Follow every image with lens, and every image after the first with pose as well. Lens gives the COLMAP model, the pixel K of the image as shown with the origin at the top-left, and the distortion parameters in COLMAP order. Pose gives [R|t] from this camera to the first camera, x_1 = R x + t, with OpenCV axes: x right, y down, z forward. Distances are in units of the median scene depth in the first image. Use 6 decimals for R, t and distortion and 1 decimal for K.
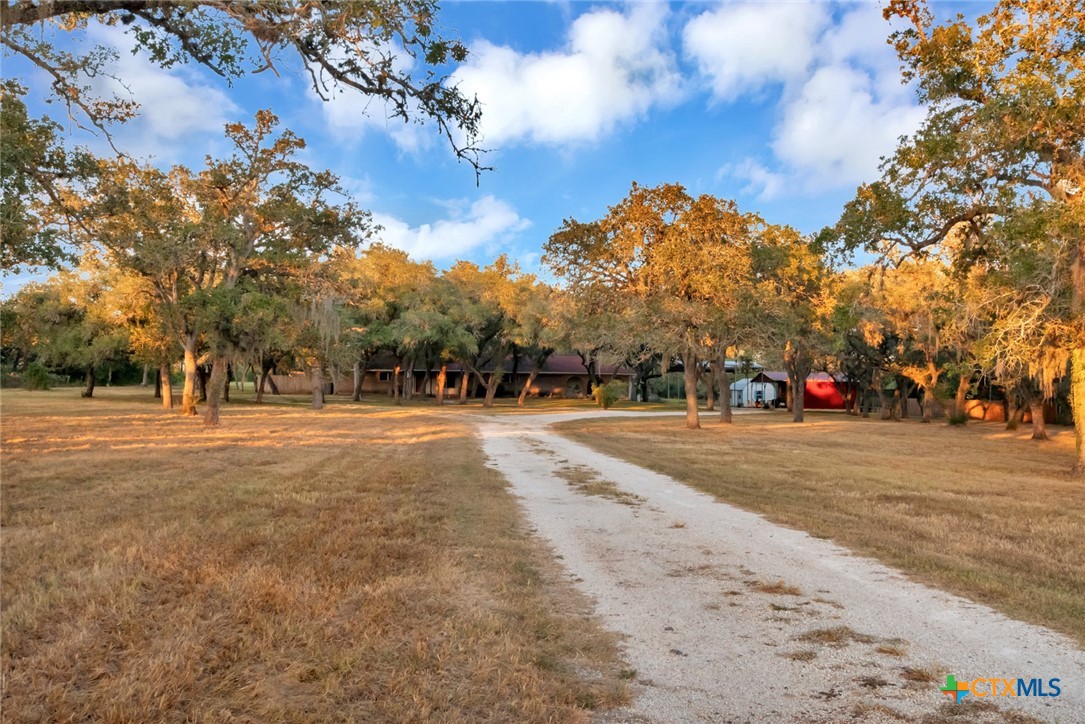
lens RADIAL K [[901.9, 0, 542.5], [0, 901.9, 362.0], [0, 0, 1]] dist [0.007479, 0.000725]
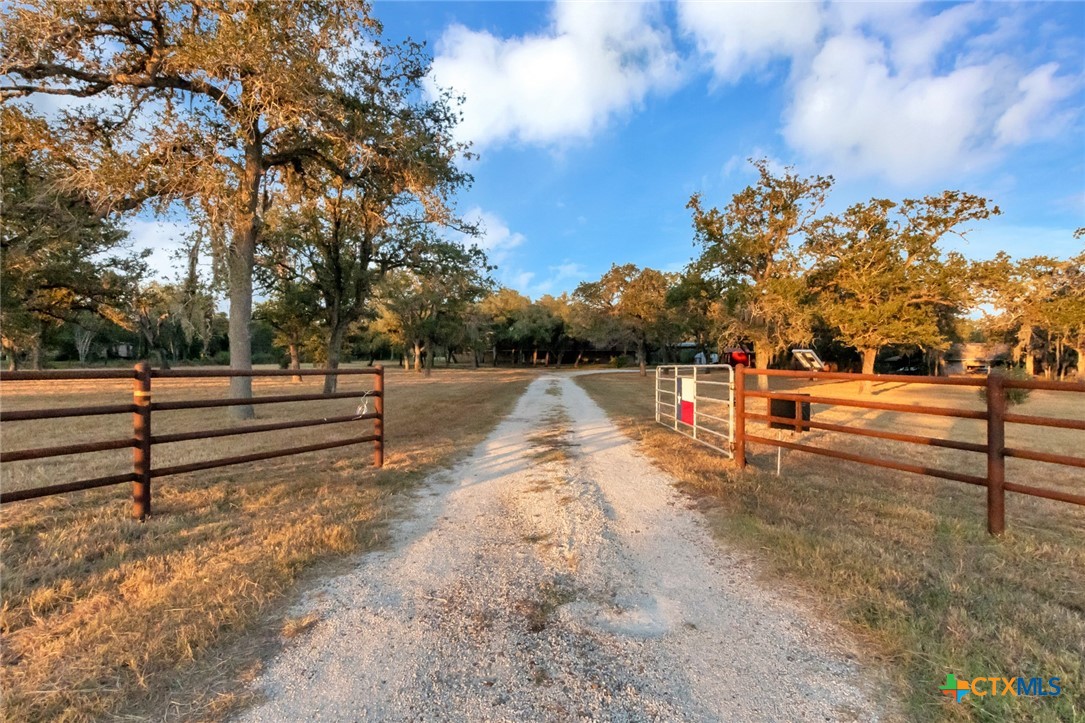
lens RADIAL K [[496.5, 0, 548.7], [0, 496.5, 367.6], [0, 0, 1]] dist [0.003884, 0.000185]
pose [[0.994402, -0.012750, -0.104891, 0.040878], [0.017712, 0.998760, 0.046516, -0.004401], [0.104168, -0.048113, 0.993395, -0.123175]]
